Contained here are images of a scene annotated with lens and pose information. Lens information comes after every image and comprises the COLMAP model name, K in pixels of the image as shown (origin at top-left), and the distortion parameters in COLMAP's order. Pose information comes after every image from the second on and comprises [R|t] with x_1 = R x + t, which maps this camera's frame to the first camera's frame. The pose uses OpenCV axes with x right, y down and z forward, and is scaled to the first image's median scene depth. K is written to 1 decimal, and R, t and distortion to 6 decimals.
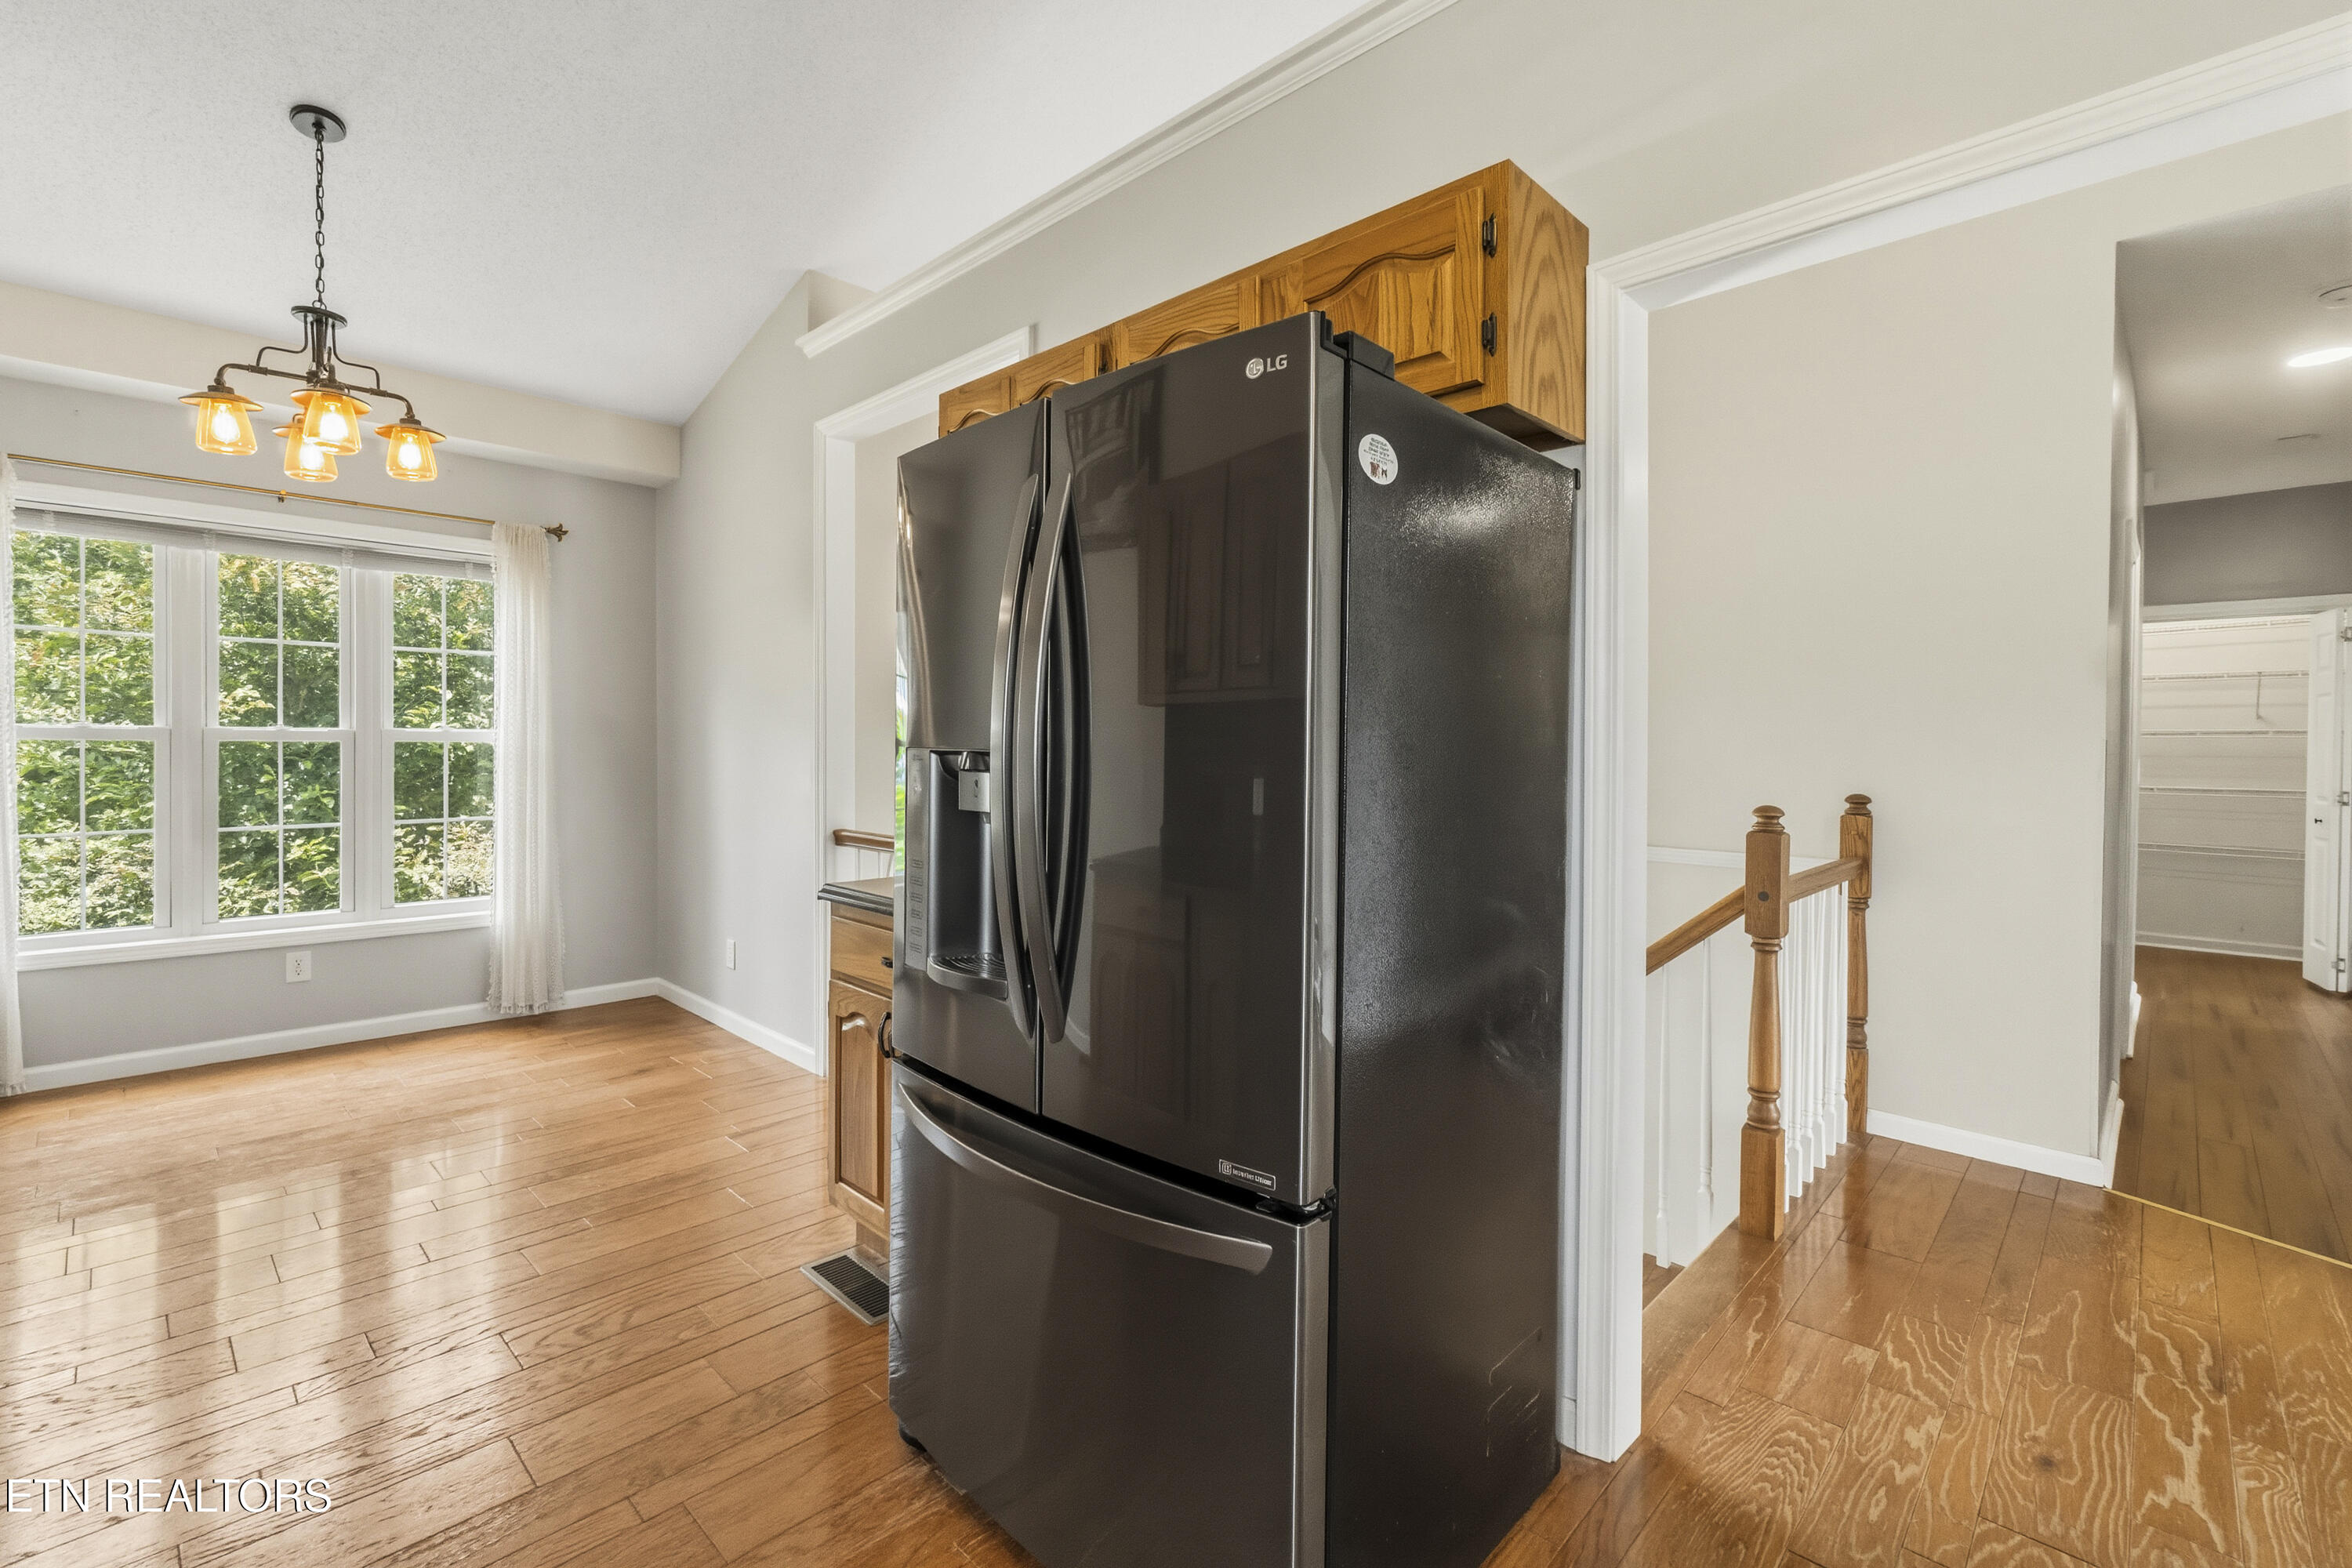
lens RADIAL K [[1028.6, 0, 1161.2], [0, 1028.6, 769.1], [0, 0, 1]] dist [-0.002673, 0.002824]
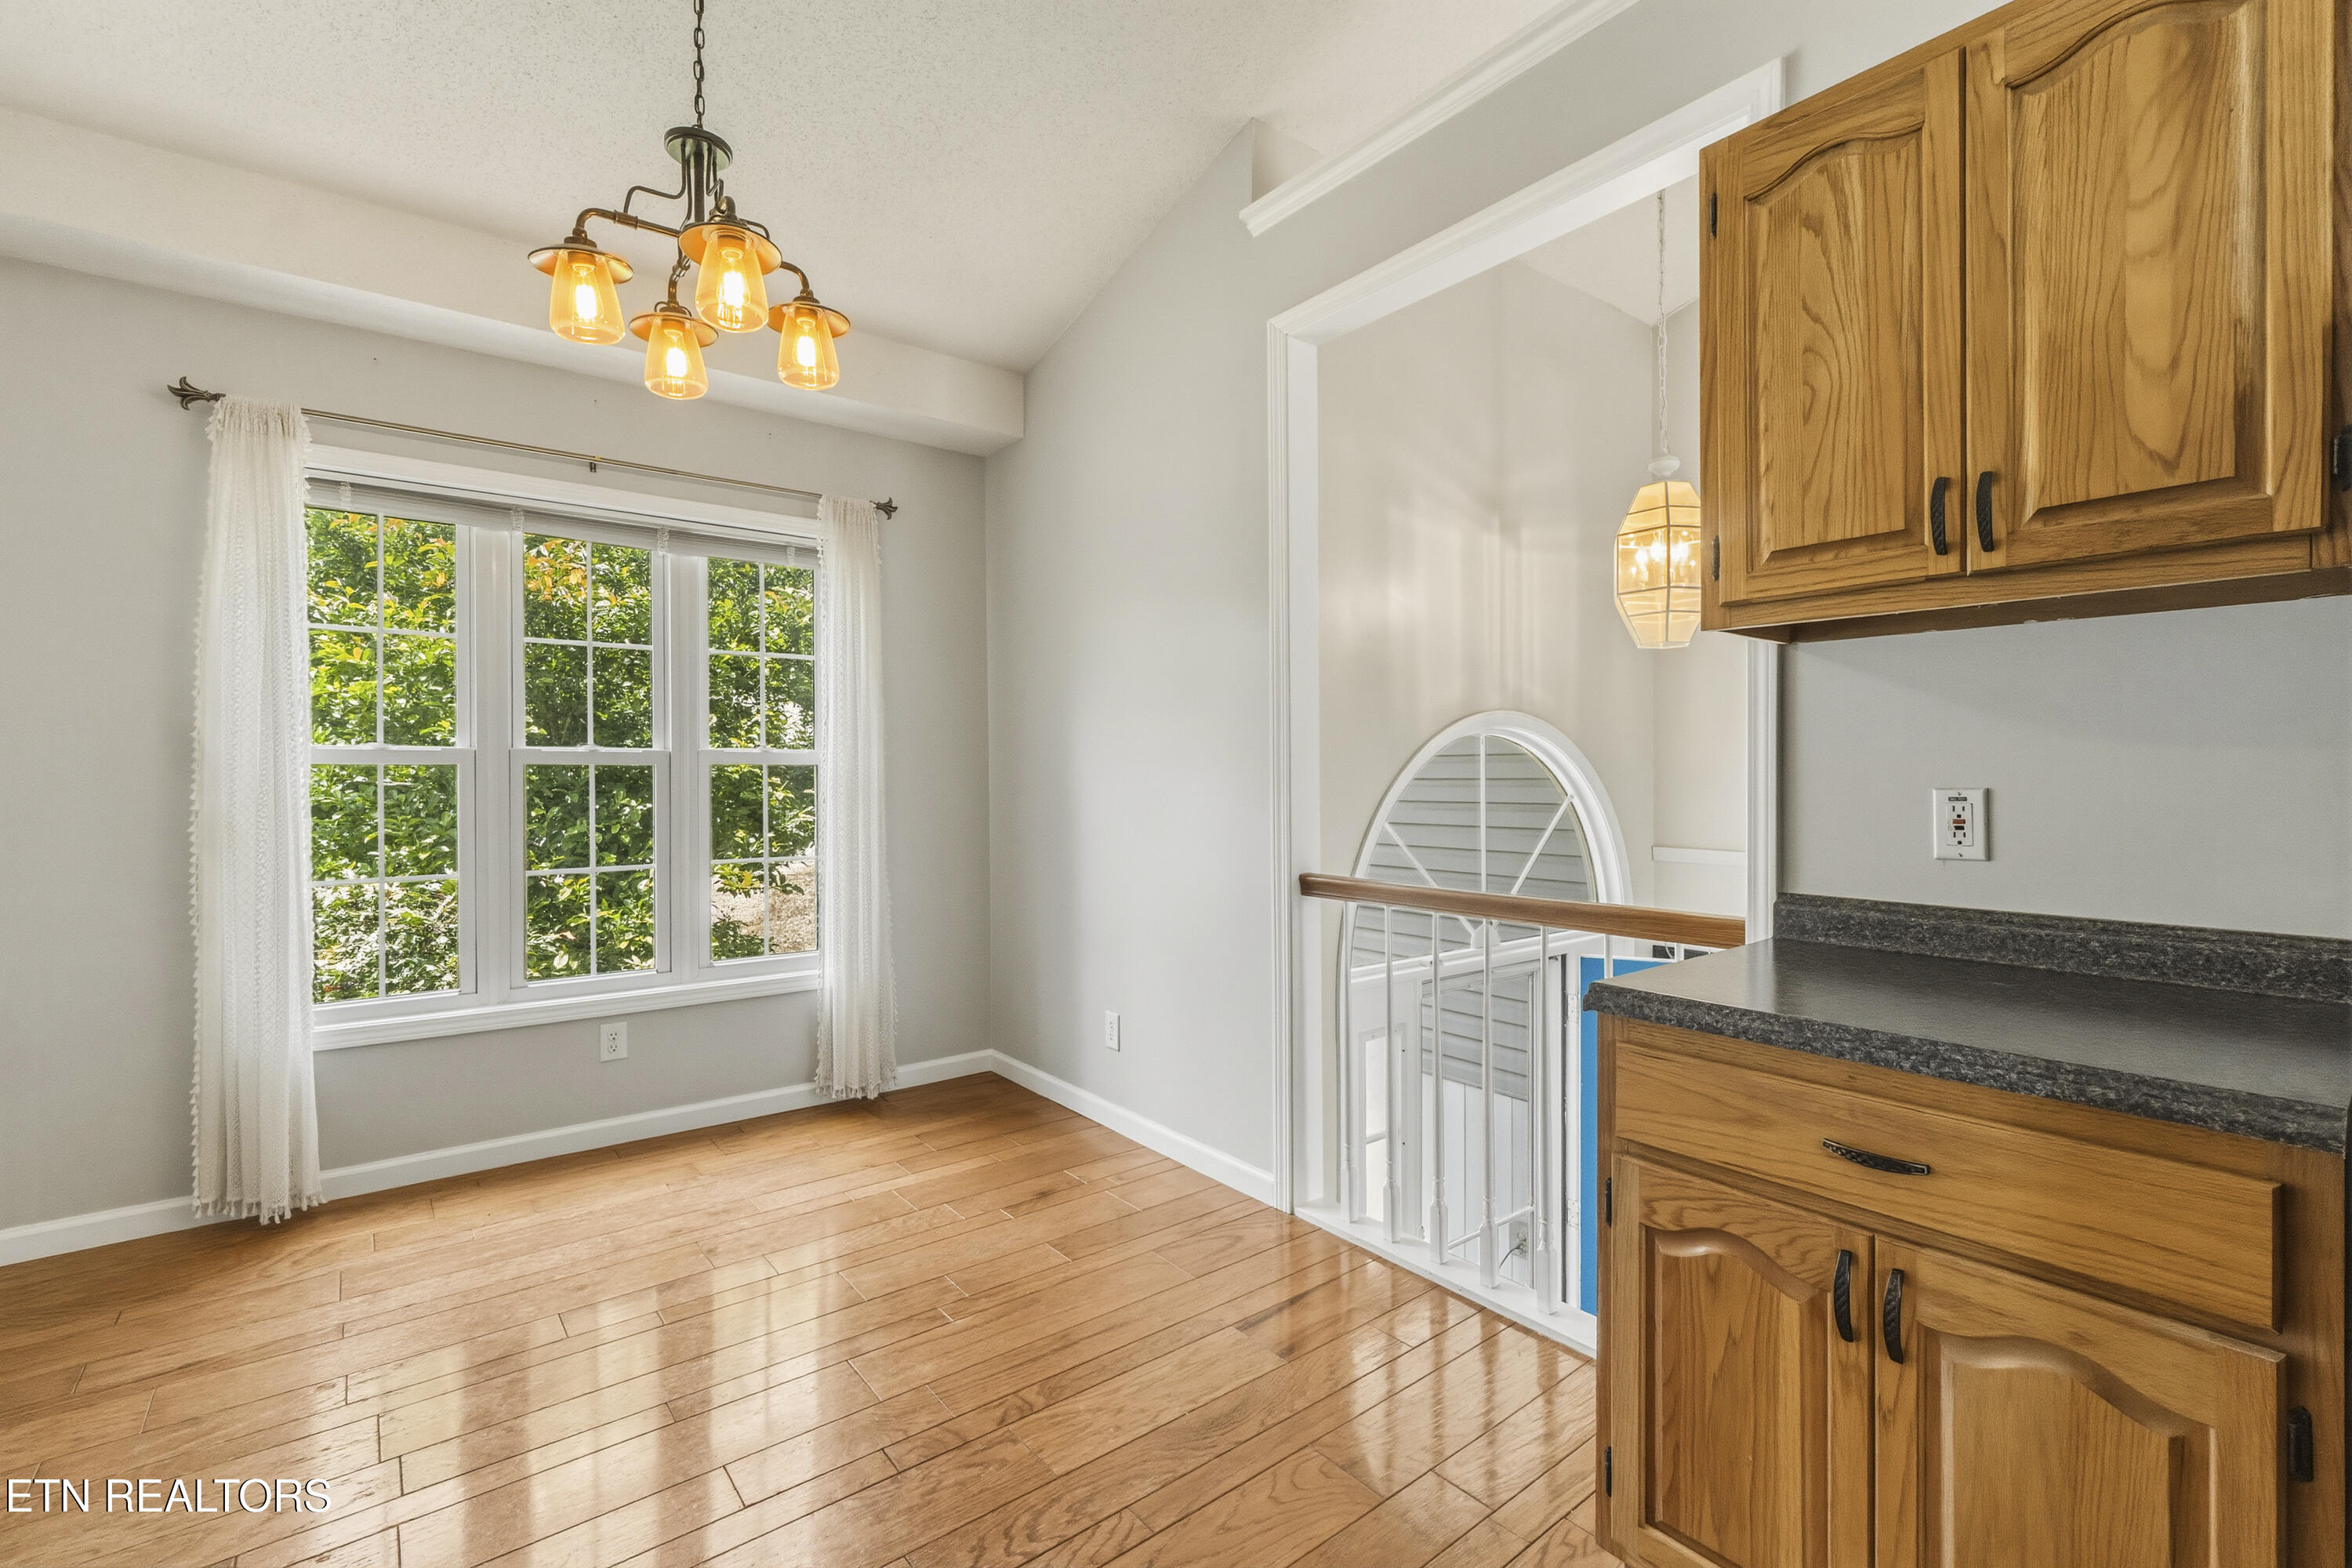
lens RADIAL K [[1028.6, 0, 1177.9], [0, 1028.6, 792.1], [0, 0, 1]] dist [-0.002673, 0.002824]
pose [[0.991987, -0.009578, -0.125980, -0.294767], [0.008473, 0.999921, -0.009303, 0.006455], [0.126059, 0.008161, 0.991989, 0.250757]]
